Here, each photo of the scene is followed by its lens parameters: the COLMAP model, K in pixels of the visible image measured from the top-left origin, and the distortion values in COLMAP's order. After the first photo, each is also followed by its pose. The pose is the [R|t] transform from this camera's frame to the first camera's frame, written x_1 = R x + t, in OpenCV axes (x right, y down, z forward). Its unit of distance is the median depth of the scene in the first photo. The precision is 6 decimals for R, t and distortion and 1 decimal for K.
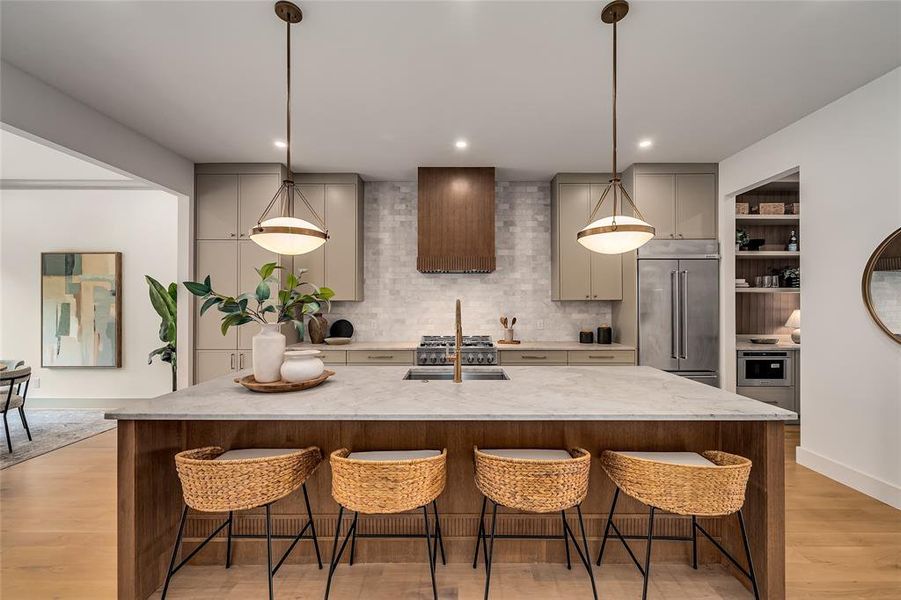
lens RADIAL K [[357.5, 0, 454.1], [0, 357.5, 301.4], [0, 0, 1]] dist [-0.001974, -0.000330]
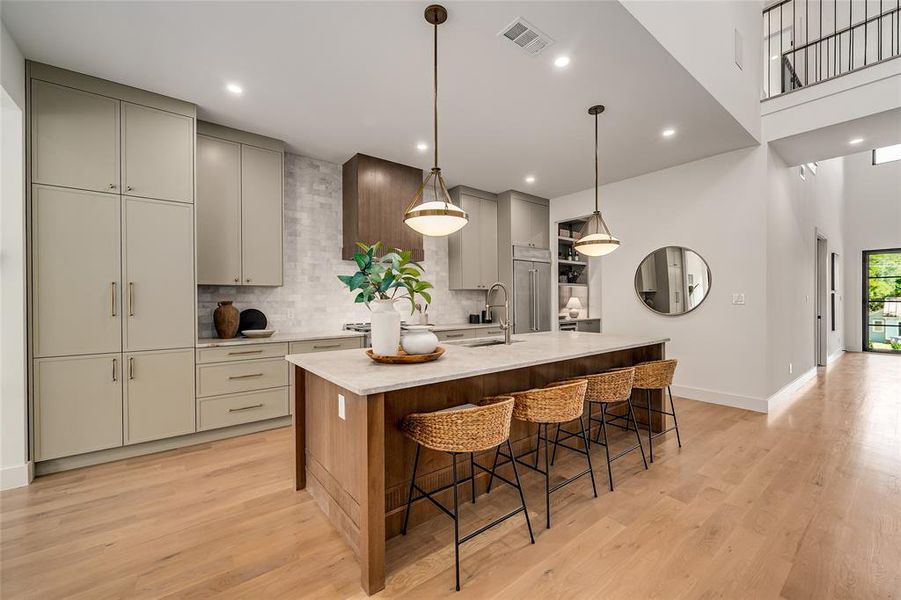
lens RADIAL K [[362.2, 0, 454.3], [0, 362.2, 301.2], [0, 0, 1]] dist [0.000838, -0.000005]
pose [[0.784729, -0.006088, 0.619809, -0.478226], [-0.000035, 0.999951, 0.009866, 0.025147], [-0.619839, -0.007764, 0.784691, 0.036984]]
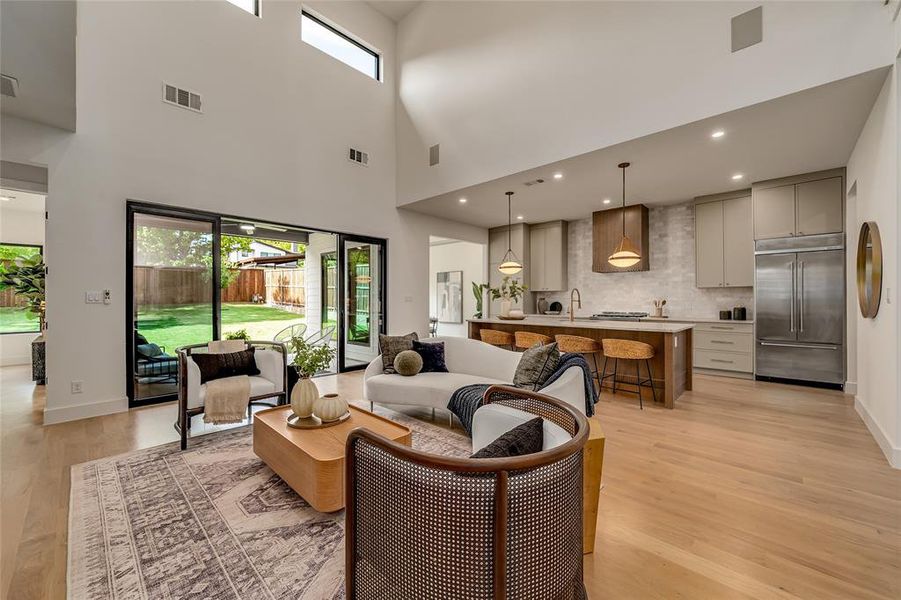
lens RADIAL K [[354.4, 0, 454.5], [0, 354.4, 298.8], [0, 0, 1]] dist [-0.001855, -0.000140]
pose [[0.732400, -0.003360, -0.680867, 0.526040], [0.008195, 0.999959, 0.003881, 0.026196], [0.680826, -0.008422, 0.732397, -0.645230]]
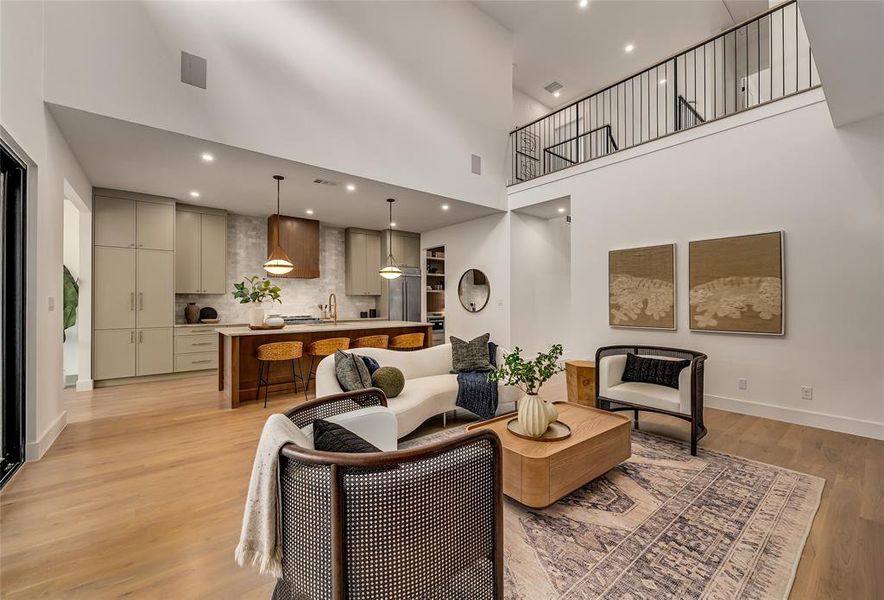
lens RADIAL K [[353.3, 0, 438.8], [0, 353.3, 298.9], [0, 0, 1]] dist [-0.001740, -0.000108]
pose [[0.781039, 0.002050, 0.624479, -0.485712], [-0.001291, 0.999998, -0.001668, 0.019869], [-0.624481, 0.000497, 0.781040, -0.706137]]
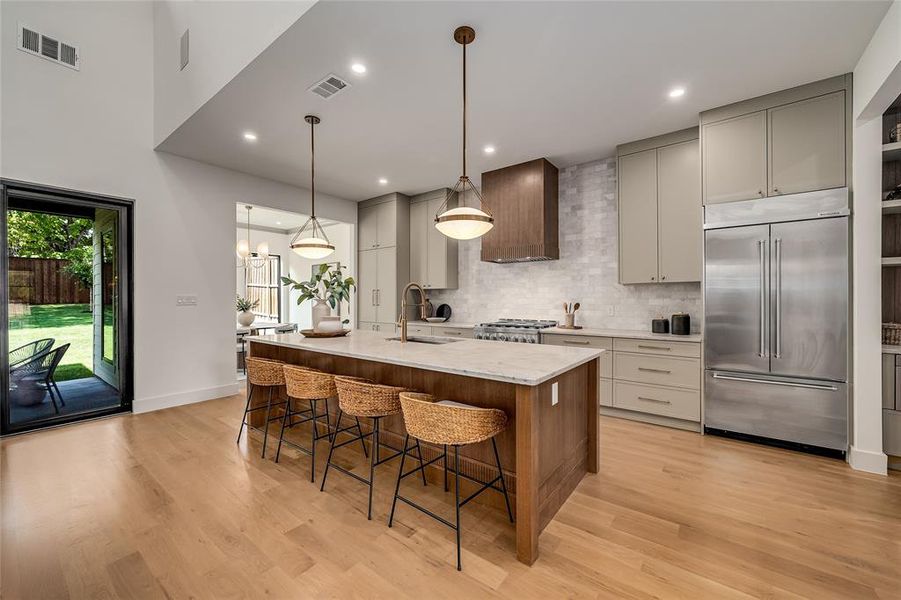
lens RADIAL K [[352.8, 0, 452.8], [0, 352.8, 298.7], [0, 0, 1]] dist [-0.001192, -0.000341]
pose [[0.796823, -0.001267, -0.604212, 0.483225], [0.007616, 0.999939, 0.007947, 0.023566], [0.604165, -0.010934, 0.796784, 0.015639]]
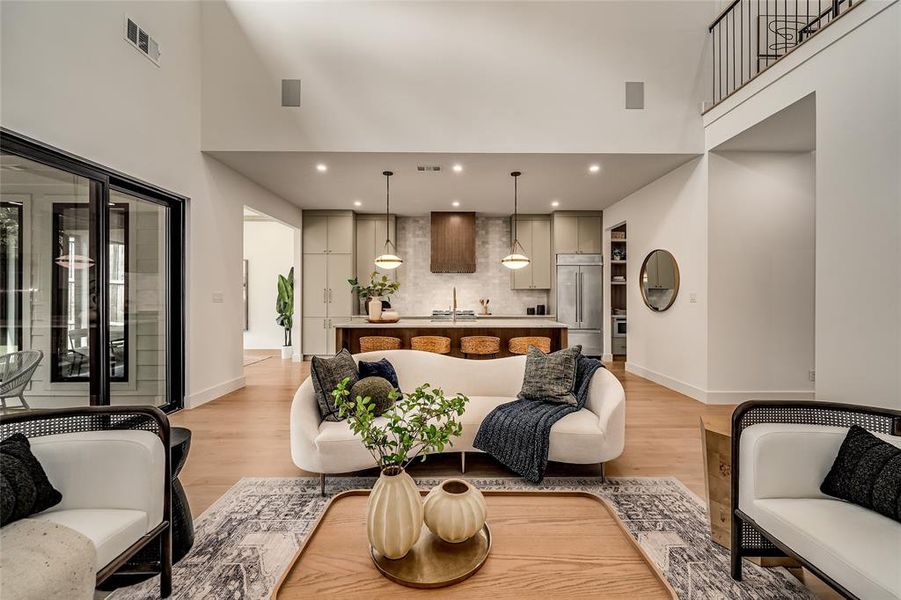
lens RADIAL K [[356.1, 0, 454.6], [0, 356.1, 295.6], [0, 0, 1]] dist [-0.002597, -0.000504]
pose [[0.999900, -0.000094, 0.014163, -0.010541], [0.000053, 0.999996, 0.002859, 0.022428], [-0.014163, -0.002858, 0.999896, -0.661362]]
